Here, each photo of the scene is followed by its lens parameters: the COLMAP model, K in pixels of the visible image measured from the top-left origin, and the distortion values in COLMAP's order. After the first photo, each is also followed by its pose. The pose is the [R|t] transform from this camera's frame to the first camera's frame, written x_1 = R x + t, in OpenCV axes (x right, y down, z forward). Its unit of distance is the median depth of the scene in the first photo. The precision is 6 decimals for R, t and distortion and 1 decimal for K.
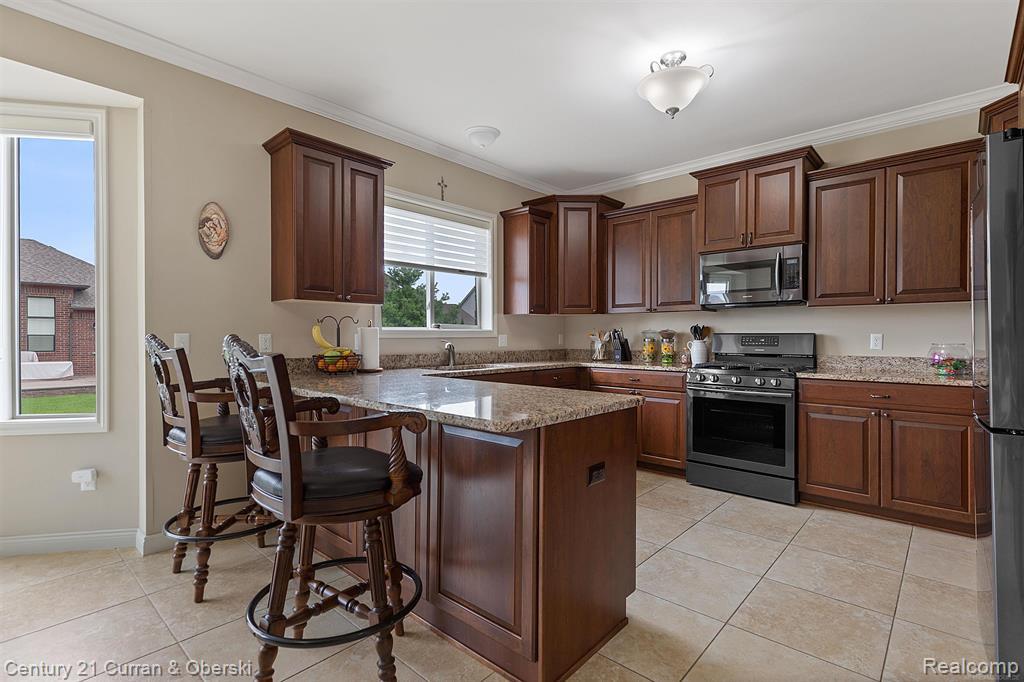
lens RADIAL K [[479.8, 0, 535.8], [0, 479.8, 341.8], [0, 0, 1]] dist [0.008027, -0.000102]
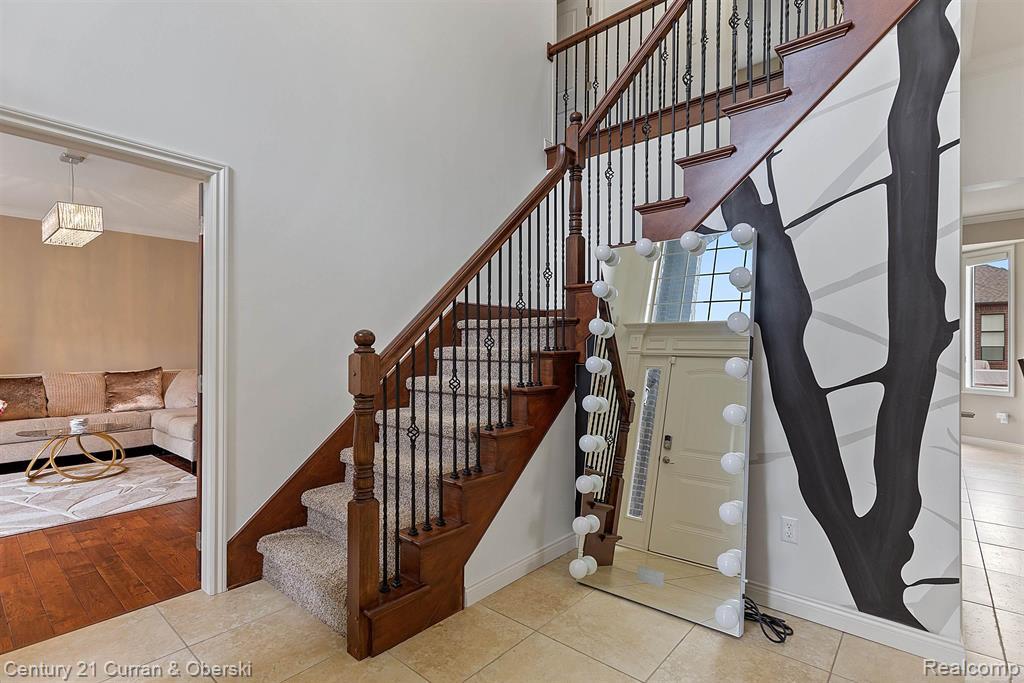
lens RADIAL K [[479.8, 0, 535.8], [0, 479.8, 342.3], [0, 0, 1]] dist [0.008027, -0.000102]
pose [[0.015124, -0.006732, -0.999863, 0.153441], [-0.013529, 0.999884, -0.006936, -0.001200], [0.999794, 0.013632, 0.015032, -0.144019]]
